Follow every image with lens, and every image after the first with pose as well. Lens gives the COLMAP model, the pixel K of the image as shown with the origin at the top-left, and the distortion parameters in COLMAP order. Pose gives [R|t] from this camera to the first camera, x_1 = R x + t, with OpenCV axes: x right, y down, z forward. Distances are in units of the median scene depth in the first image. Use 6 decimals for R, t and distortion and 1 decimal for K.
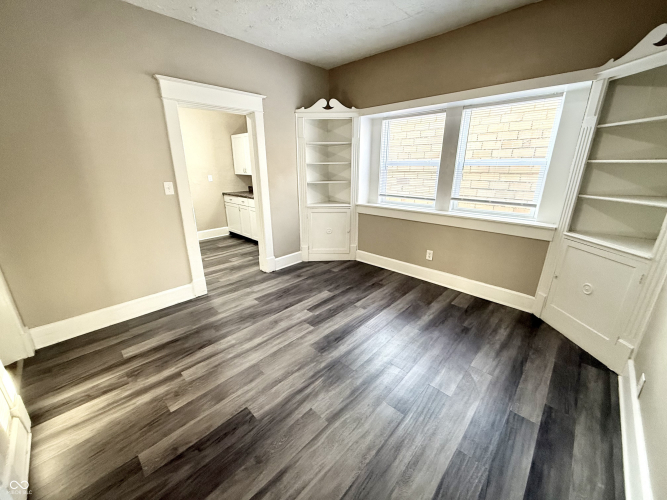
lens RADIAL K [[265.9, 0, 331.4], [0, 265.9, 251.0], [0, 0, 1]] dist [0.001398, -0.000270]
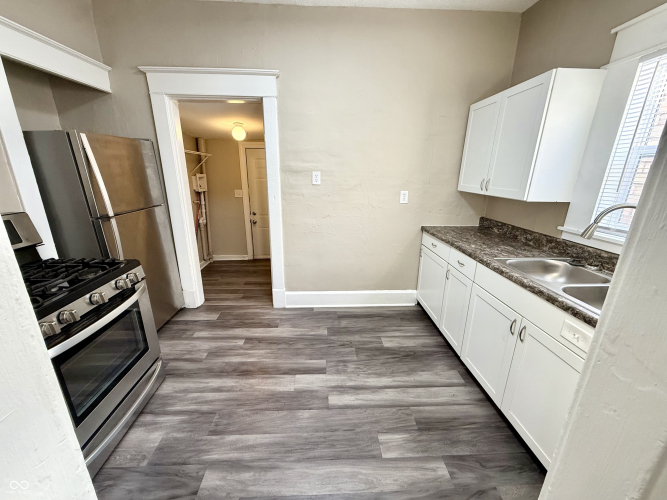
lens RADIAL K [[265.9, 0, 331.4], [0, 265.9, 251.0], [0, 0, 1]] dist [0.001398, -0.000270]
pose [[0.732022, 0.210493, -0.647948, -0.207884], [-0.226836, 0.972112, 0.059531, -0.169680], [0.642409, 0.103400, 0.759354, 0.536564]]
